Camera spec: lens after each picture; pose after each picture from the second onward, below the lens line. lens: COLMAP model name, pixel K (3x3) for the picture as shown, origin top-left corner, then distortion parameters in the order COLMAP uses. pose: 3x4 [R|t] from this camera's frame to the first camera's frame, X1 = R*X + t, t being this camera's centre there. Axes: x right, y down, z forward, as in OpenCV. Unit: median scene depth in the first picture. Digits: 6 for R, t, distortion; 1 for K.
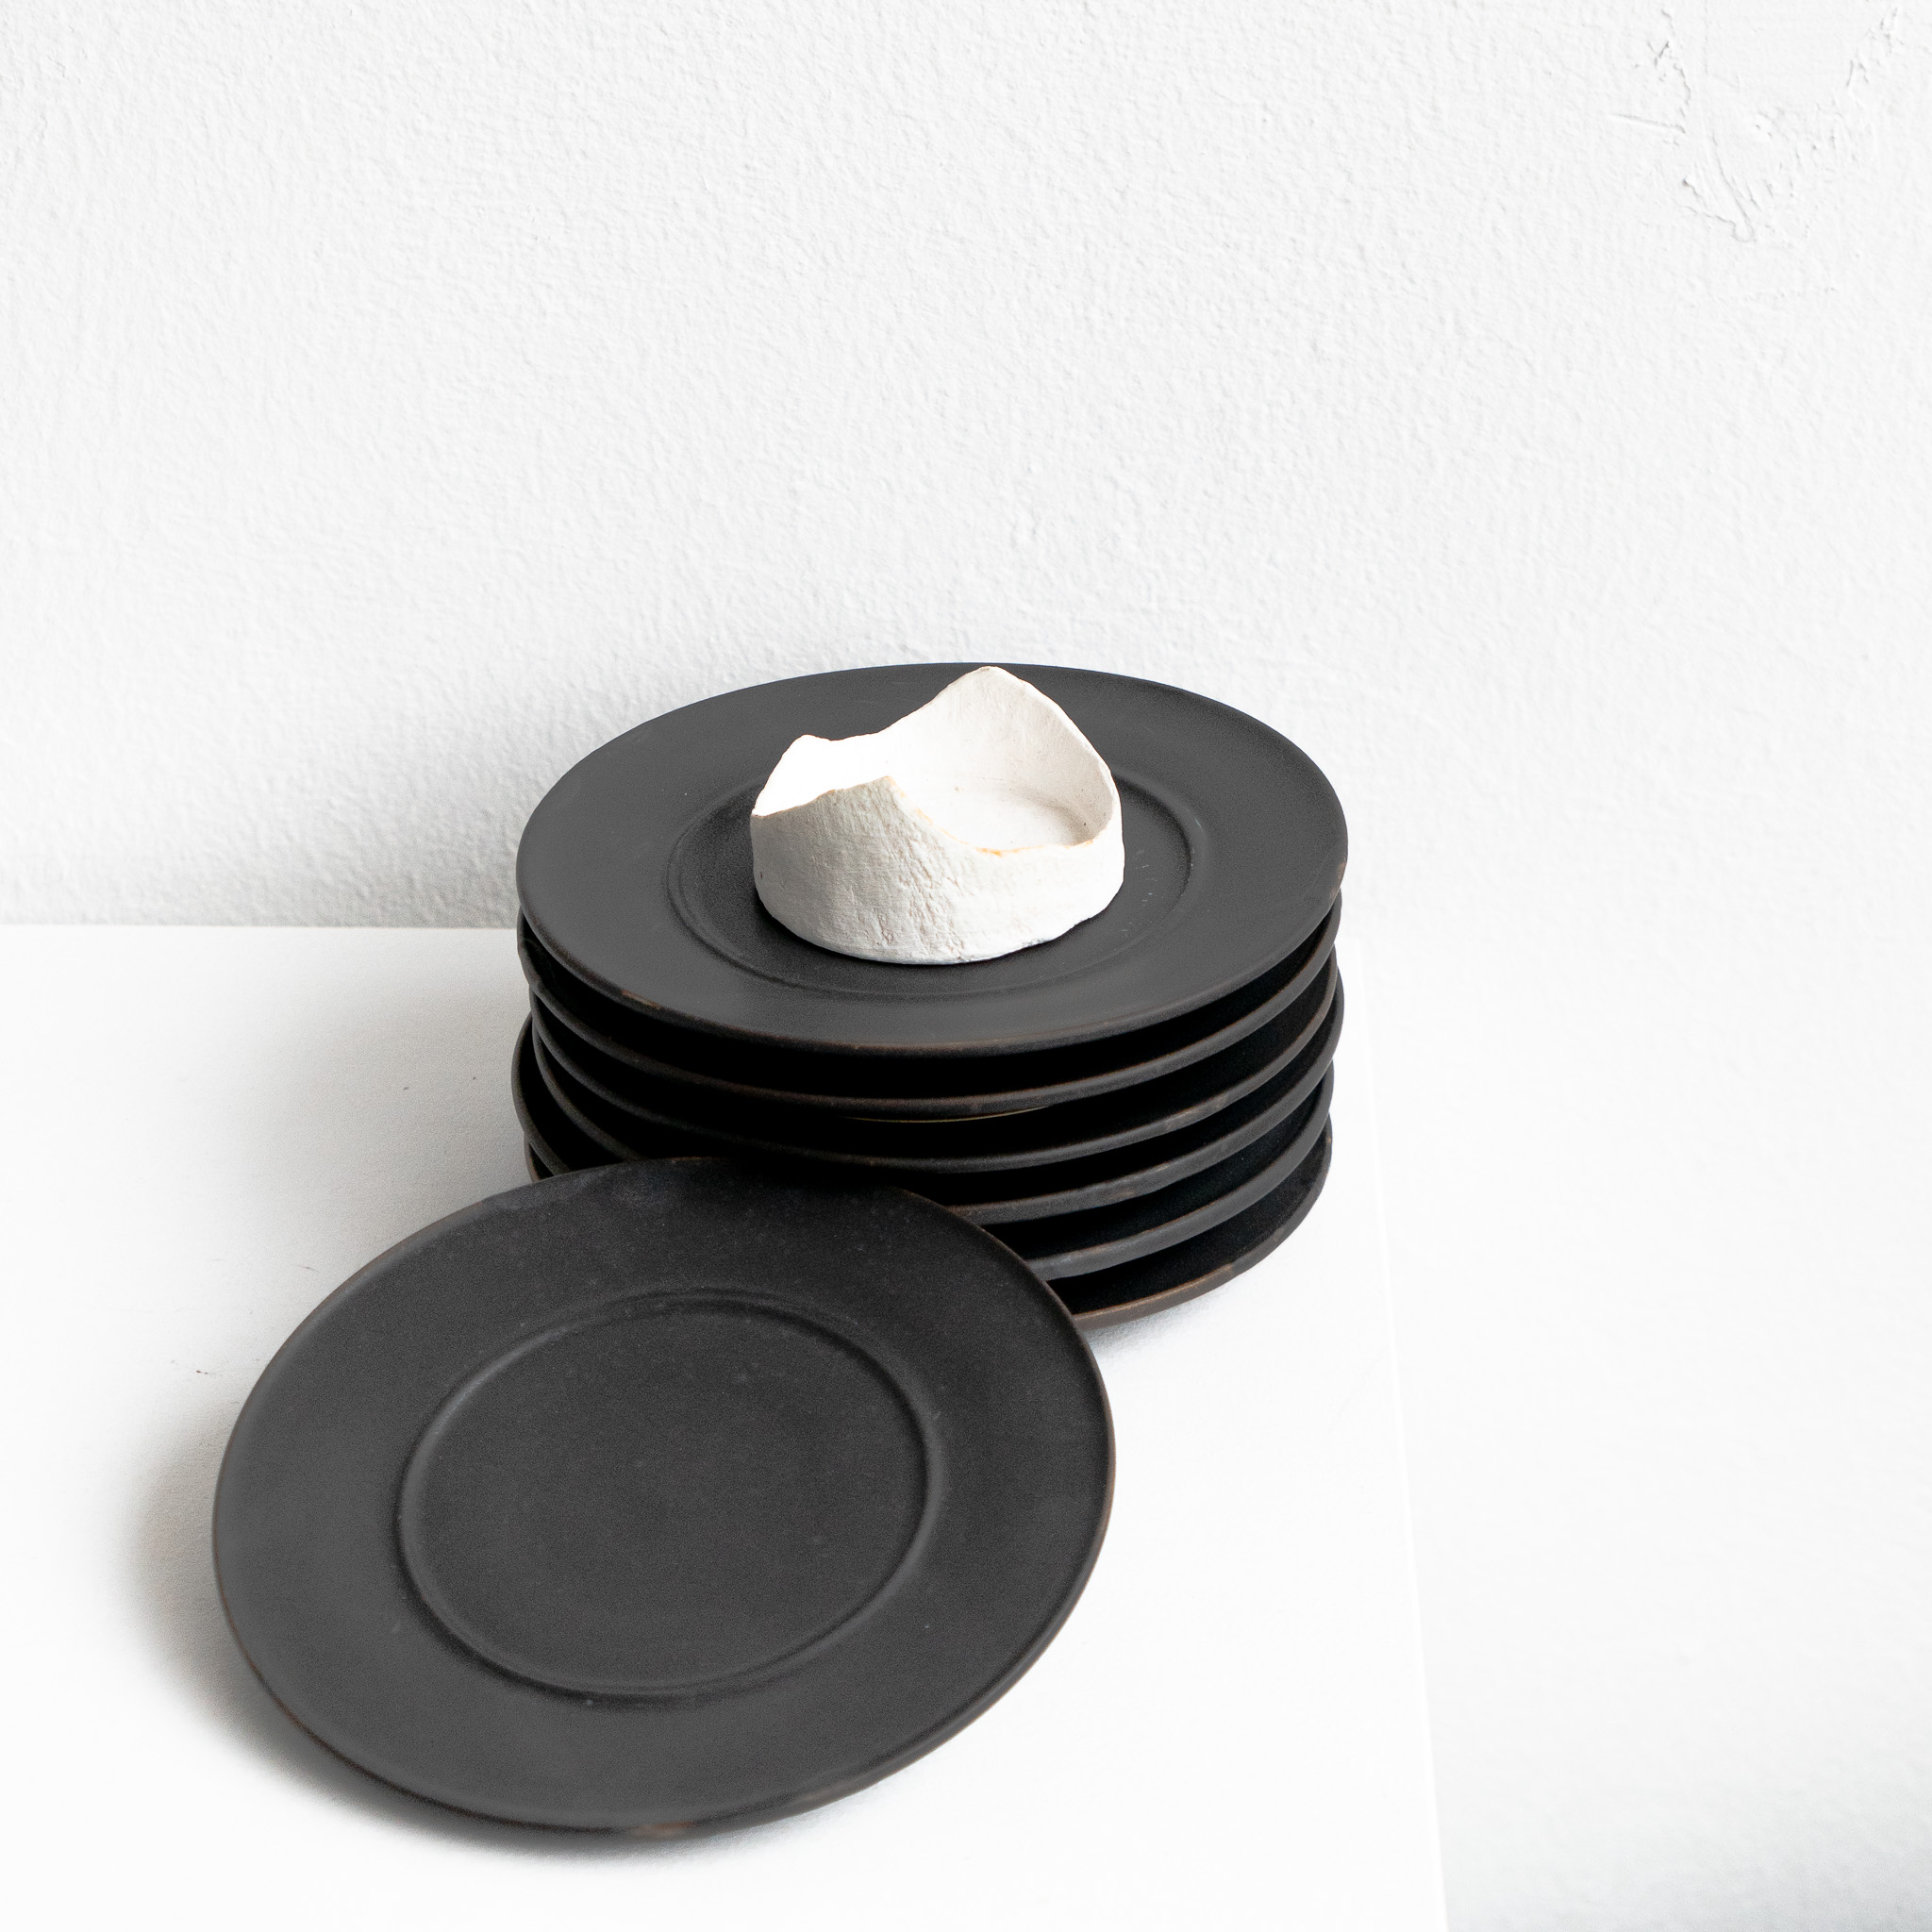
lens RADIAL K [[6022.8, 0, 892.3], [0, 6022.8, 931.6], [0, 0, 1]] dist [0.055135, 0.000000]
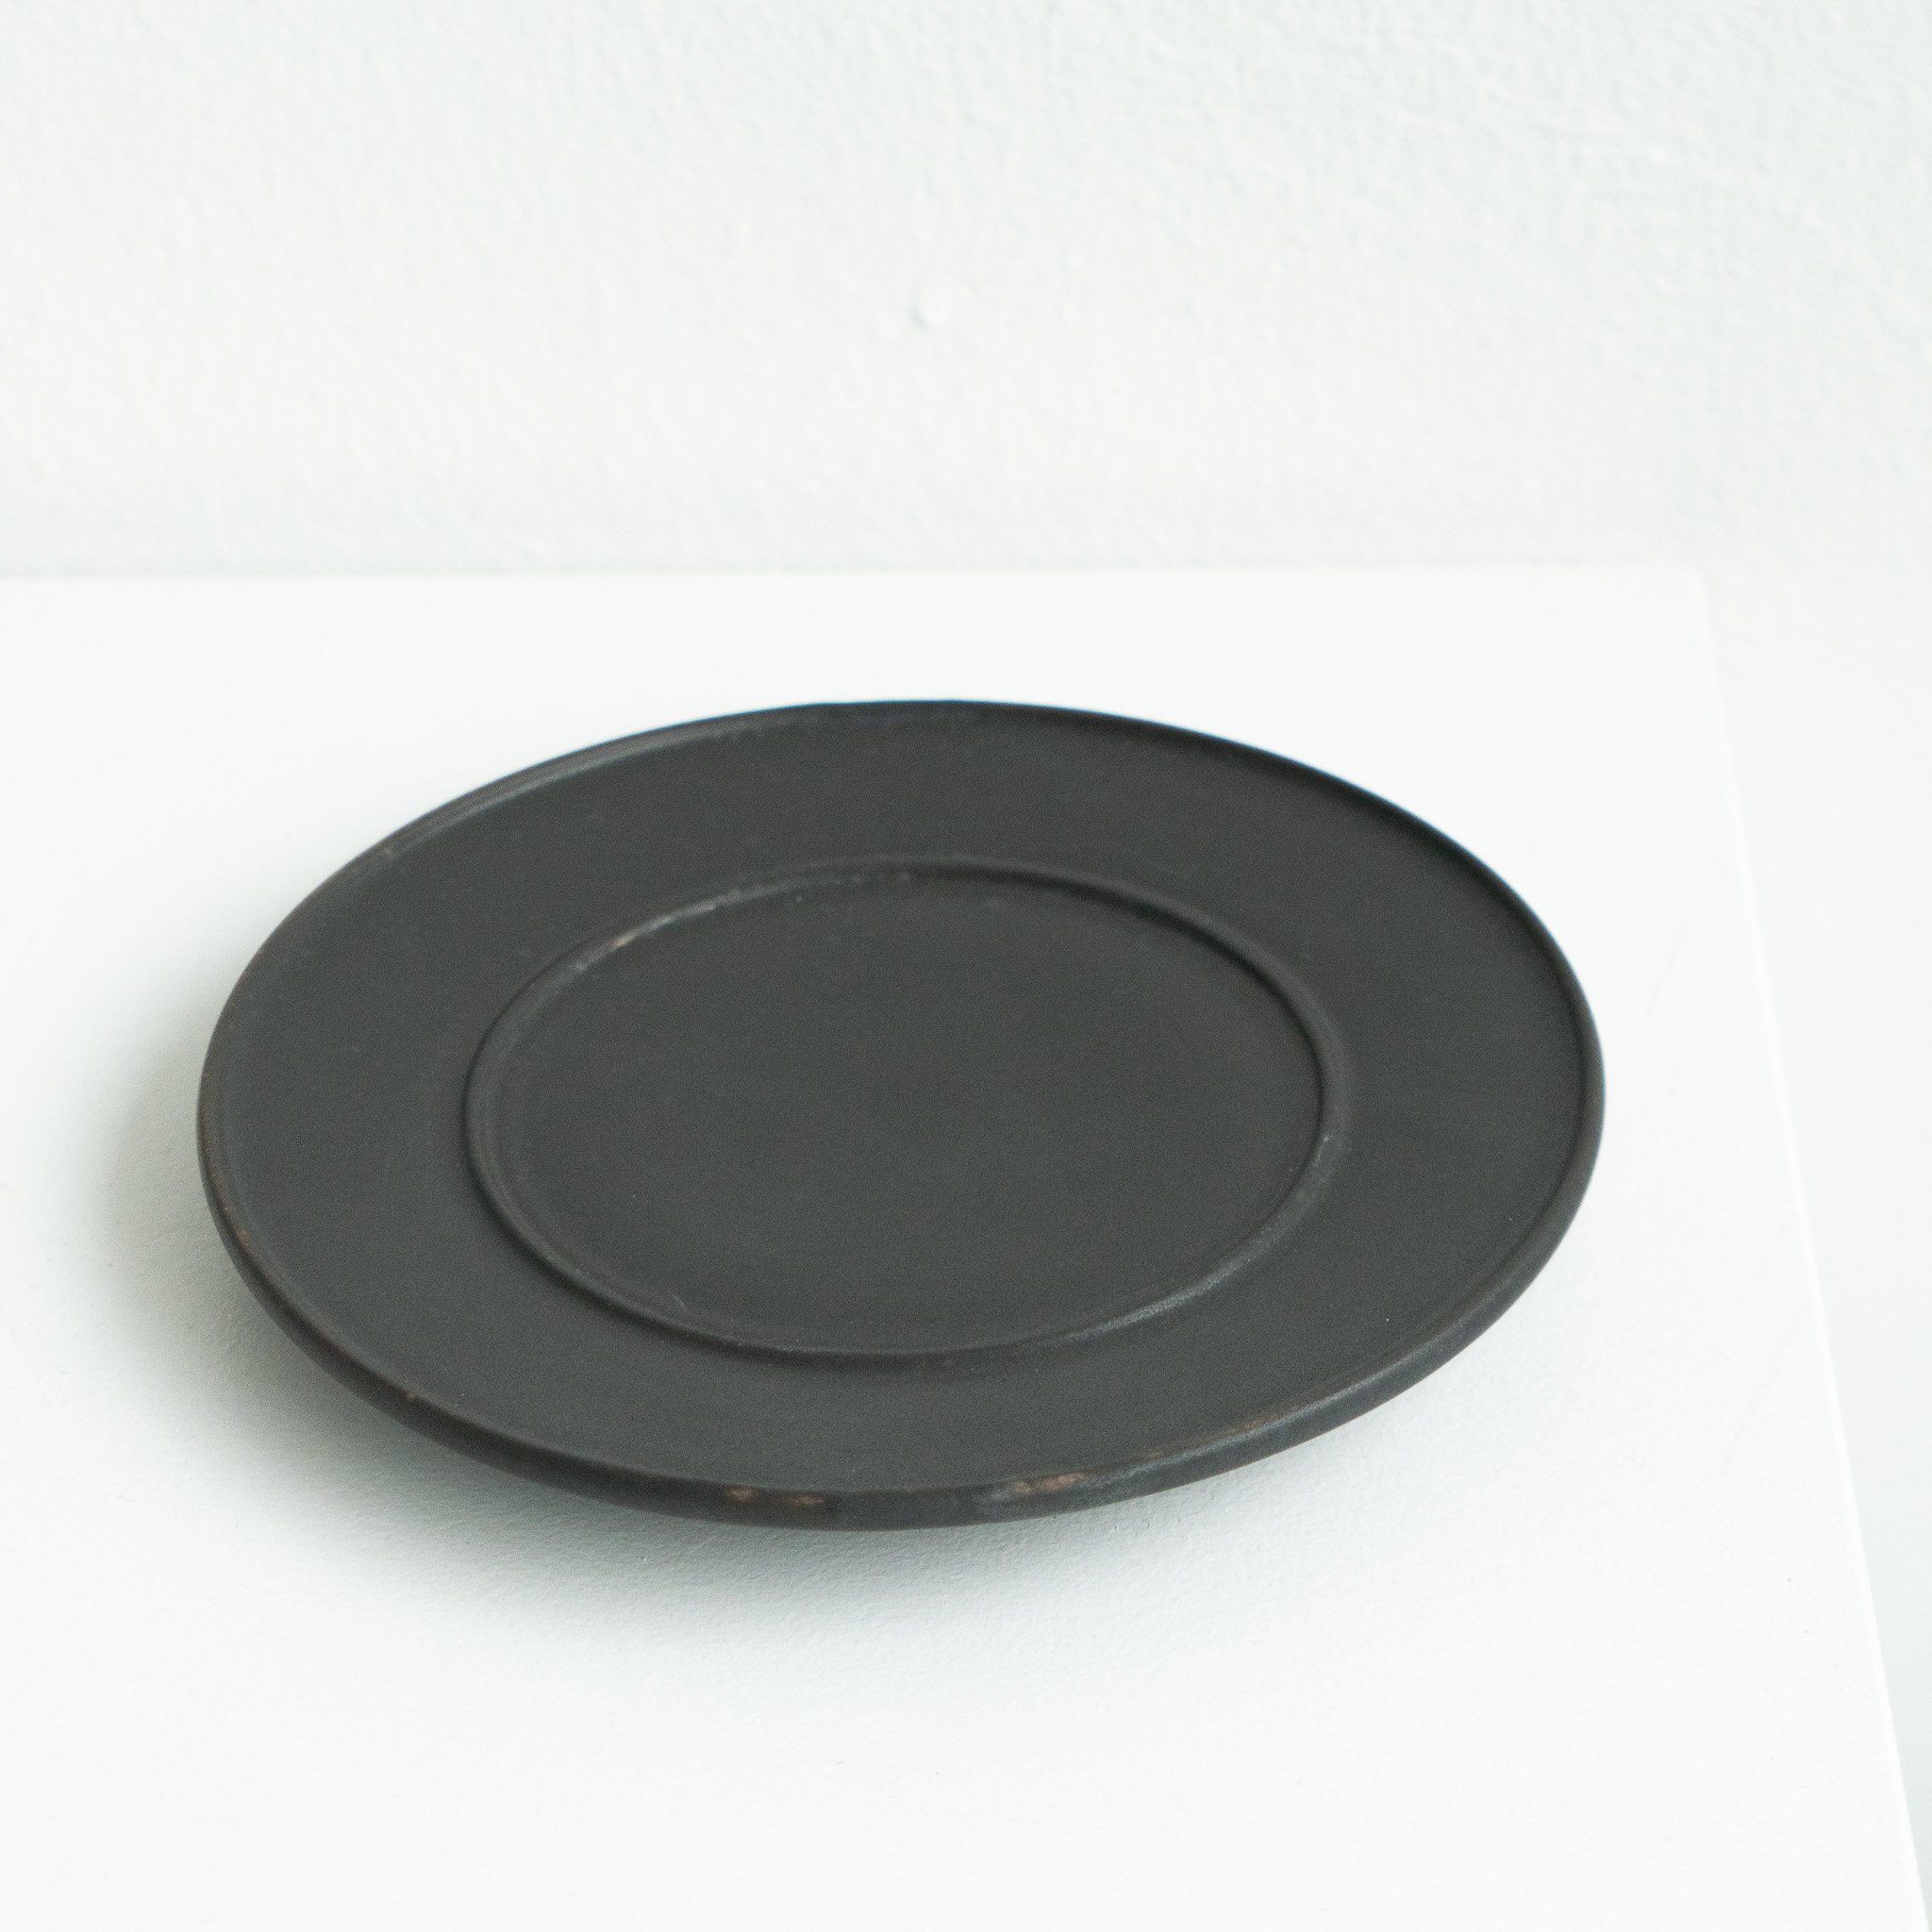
lens RADIAL K [[6022.8, 0, 970.3], [0, 6022.8, 1027.1], [0, 0, 1]] dist [0.055135, 0.000000]
pose [[0.999840, -0.017848, 0.000734, -0.000138], [0.017663, 0.993954, 0.108369, -0.021706], [-0.002664, -0.108338, 0.994111, 0.377409]]
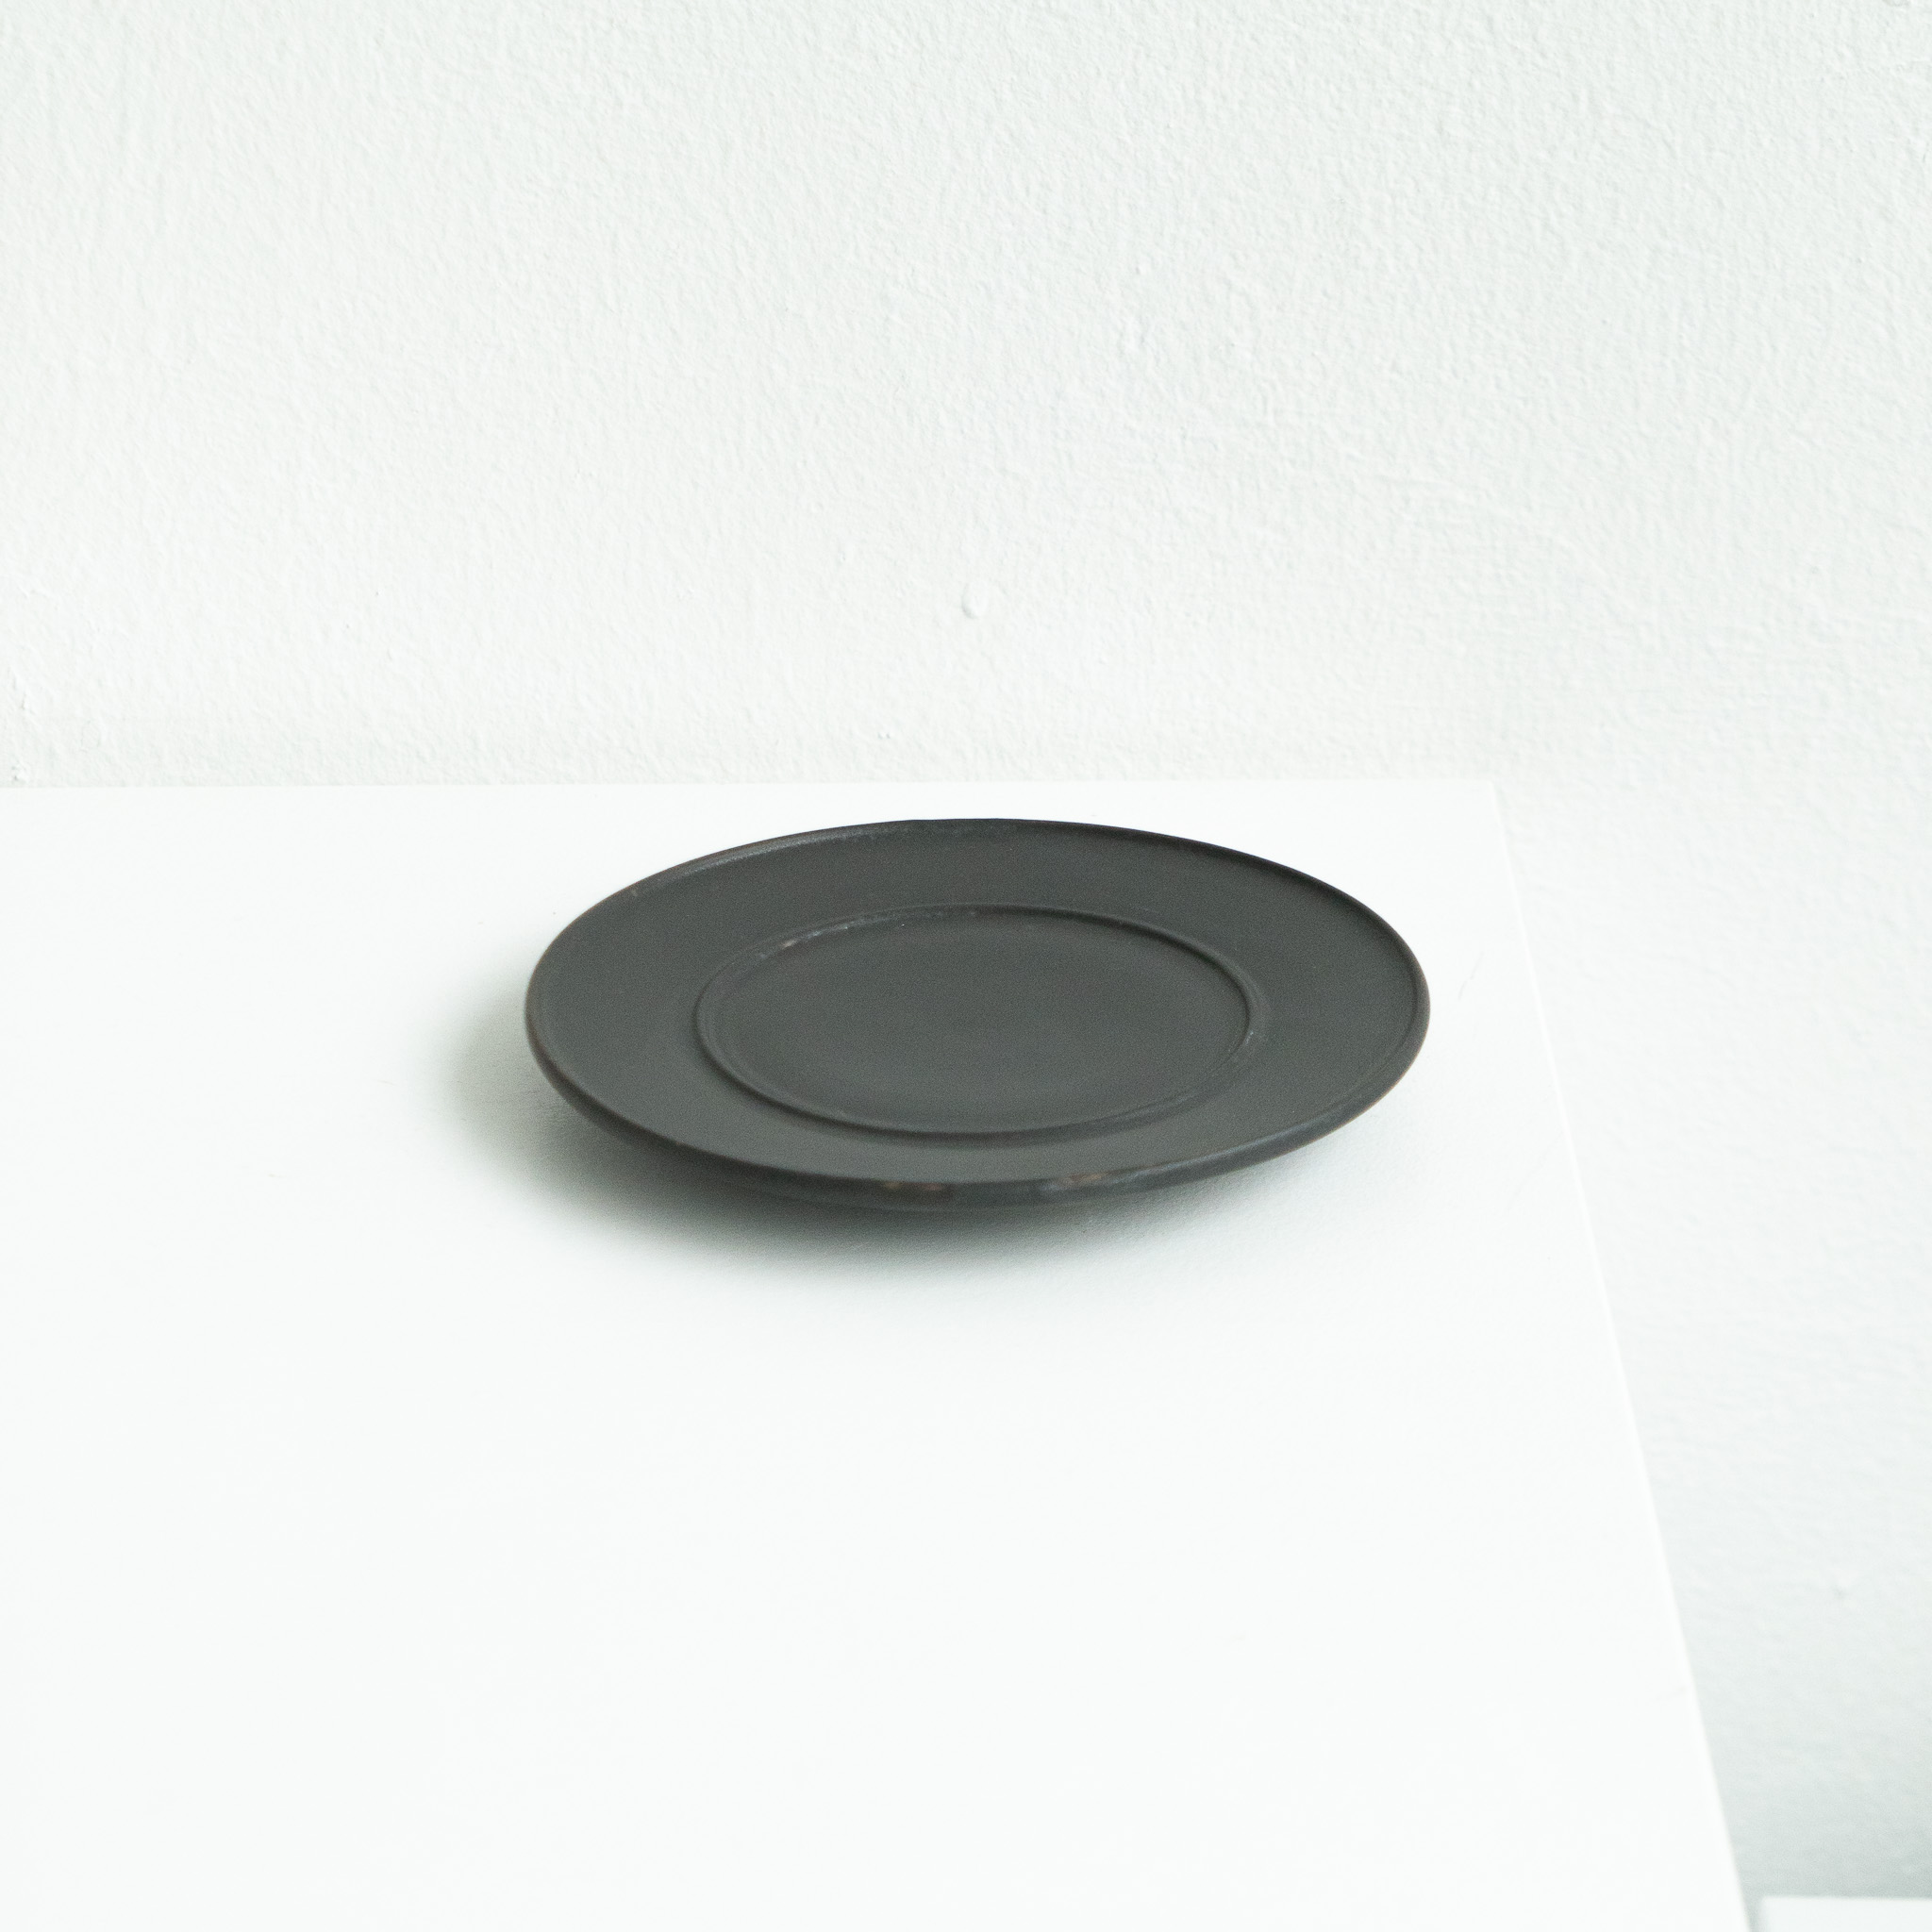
lens RADIAL K [[6022.8, 0, 961.2], [0, 6022.8, 905.9], [0, 0, 1]] dist [0.055135, 0.000000]
pose [[0.999580, -0.012328, 0.026225, -0.030694], [0.014405, 0.996647, -0.080549, 0.097728], [-0.025144, 0.080893, 0.996406, 0.072328]]
